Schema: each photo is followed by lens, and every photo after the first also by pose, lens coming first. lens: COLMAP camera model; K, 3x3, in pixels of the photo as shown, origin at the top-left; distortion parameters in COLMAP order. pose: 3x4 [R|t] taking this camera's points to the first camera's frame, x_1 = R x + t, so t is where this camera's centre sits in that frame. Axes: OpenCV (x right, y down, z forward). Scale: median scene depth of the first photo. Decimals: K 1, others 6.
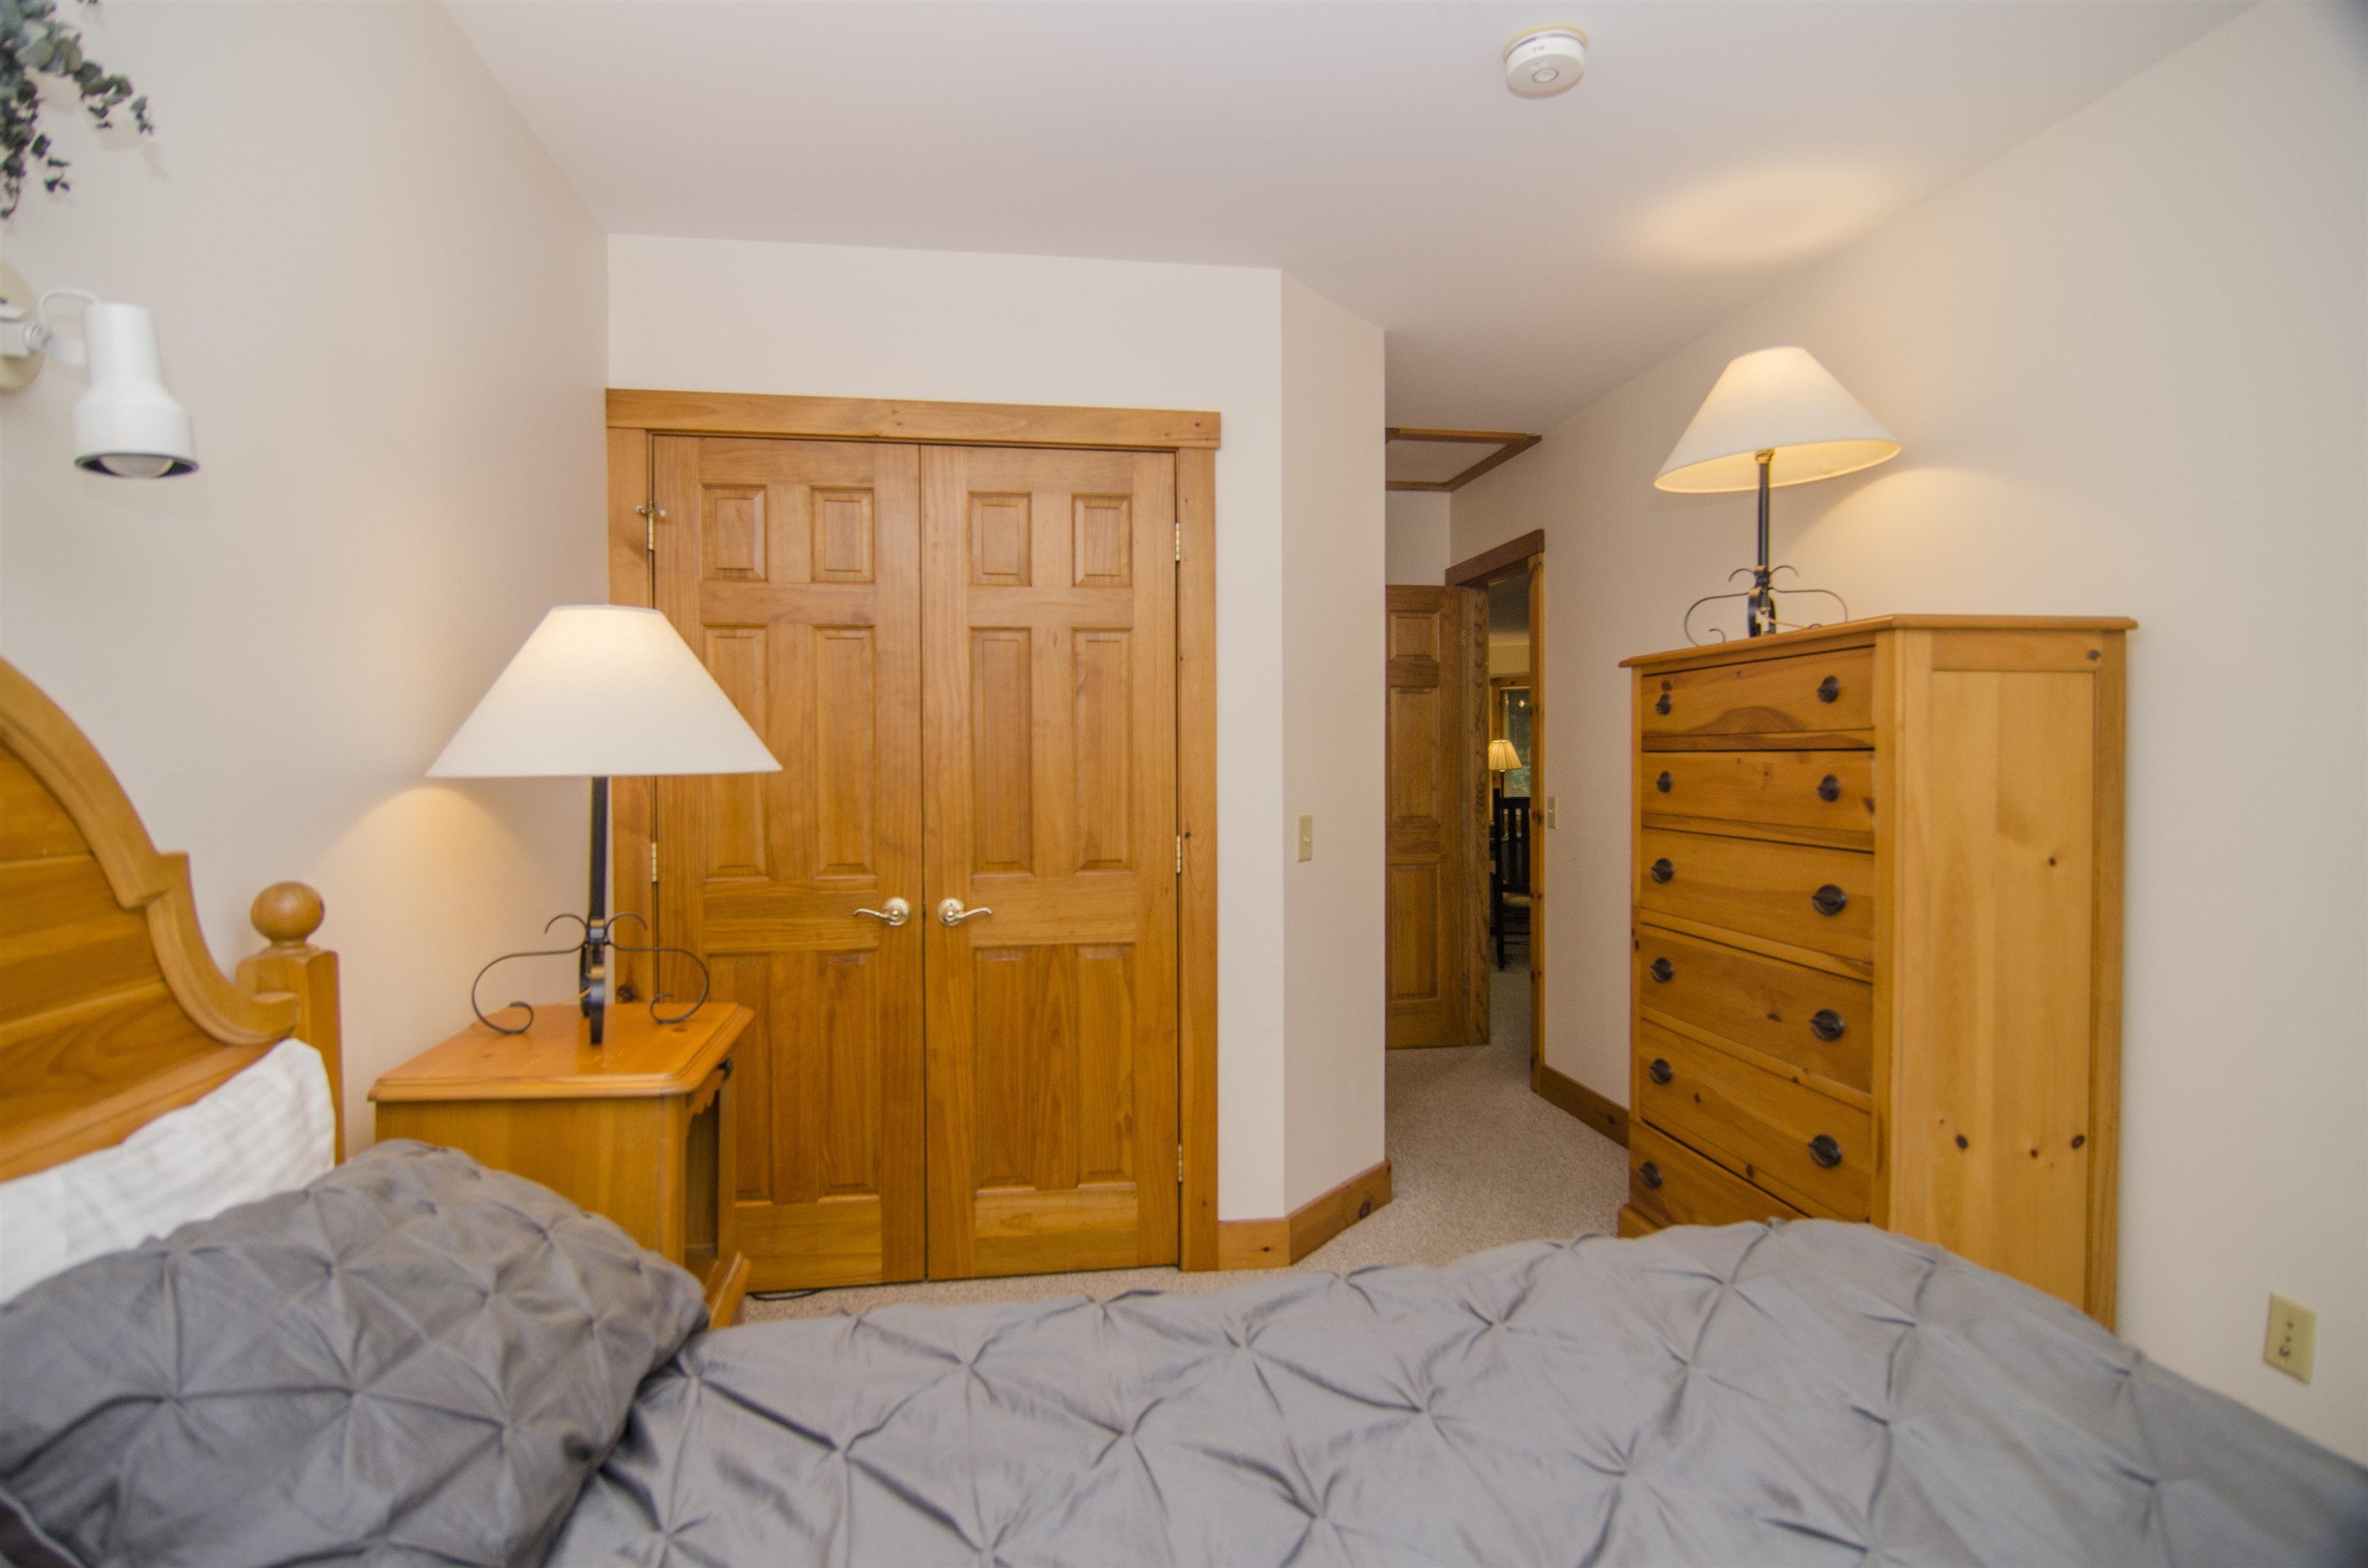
lens RADIAL K [[1271.8, 0, 1184.0], [0, 1271.8, 784.0], [0, 0, 1]] dist [-0.009000, -0.010732]
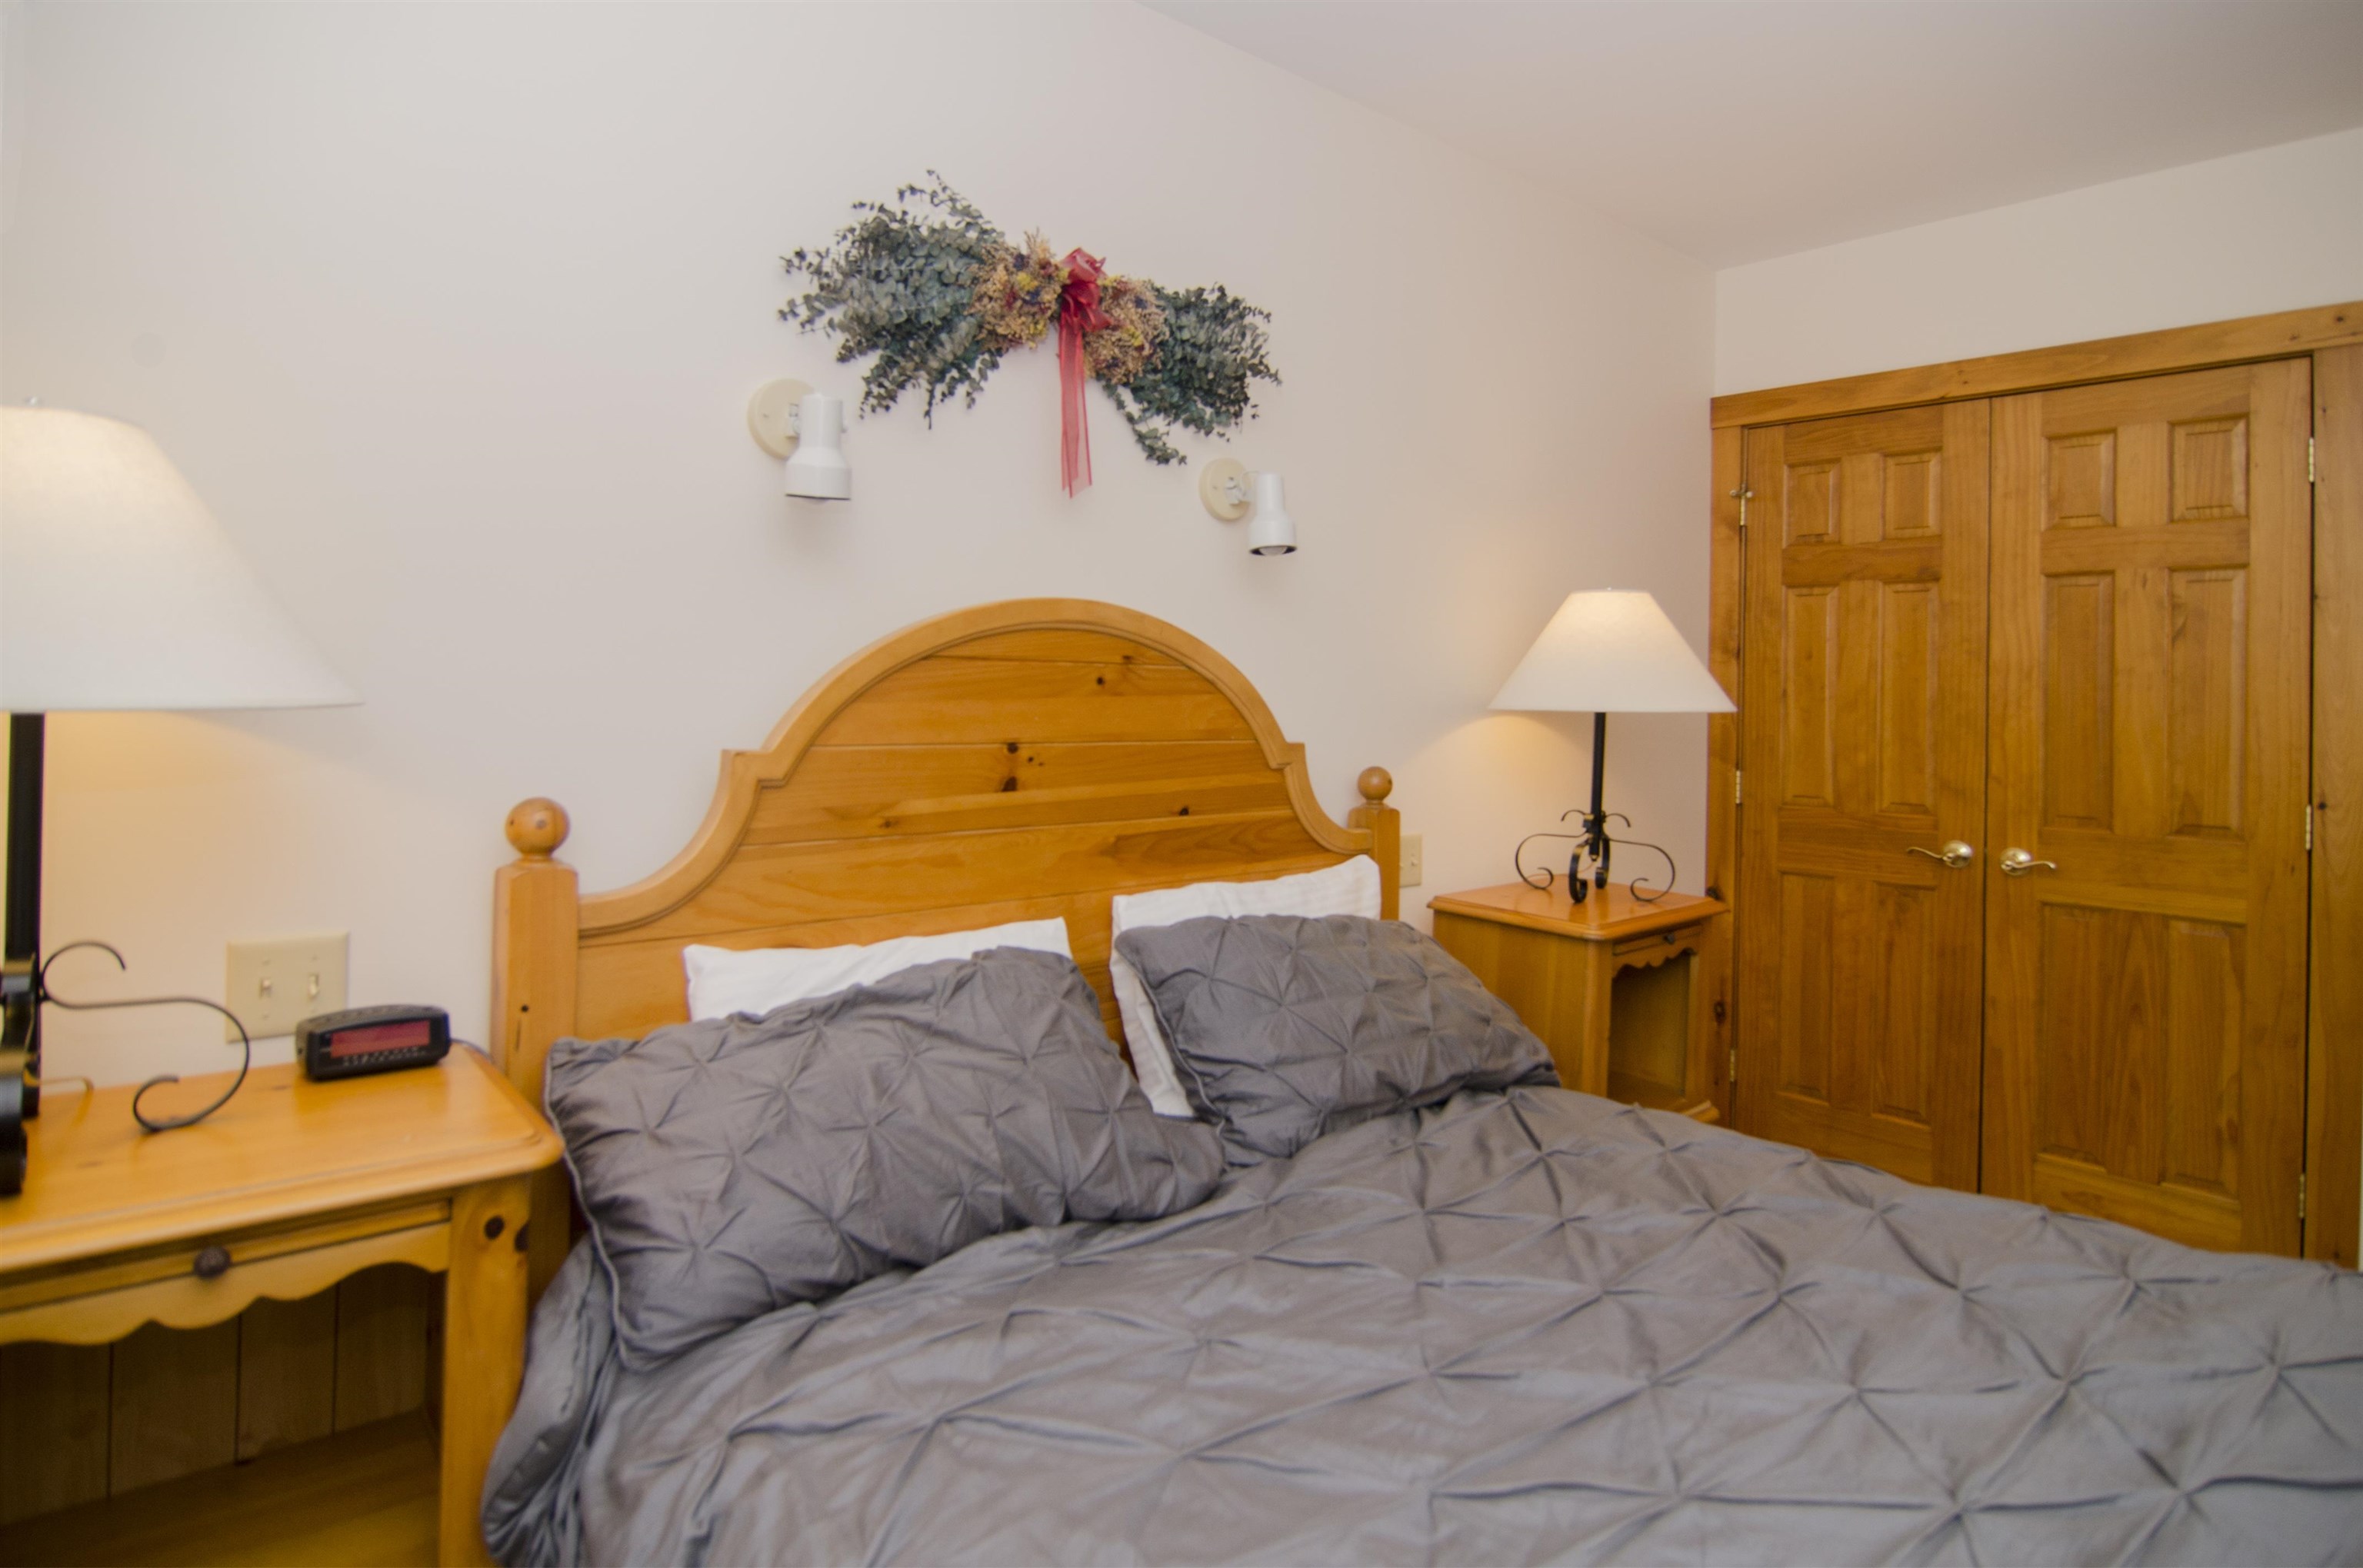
lens RADIAL K [[1332.8, 0, 1210.4], [0, 1332.8, 684.7], [0, 0, 1]] dist [-0.009374, -0.003335]
pose [[0.548242, 0.013363, -0.836213, 0.337888], [-0.037106, 0.999276, -0.008359, -0.005423], [0.835496, 0.035611, 0.548341, -0.095953]]
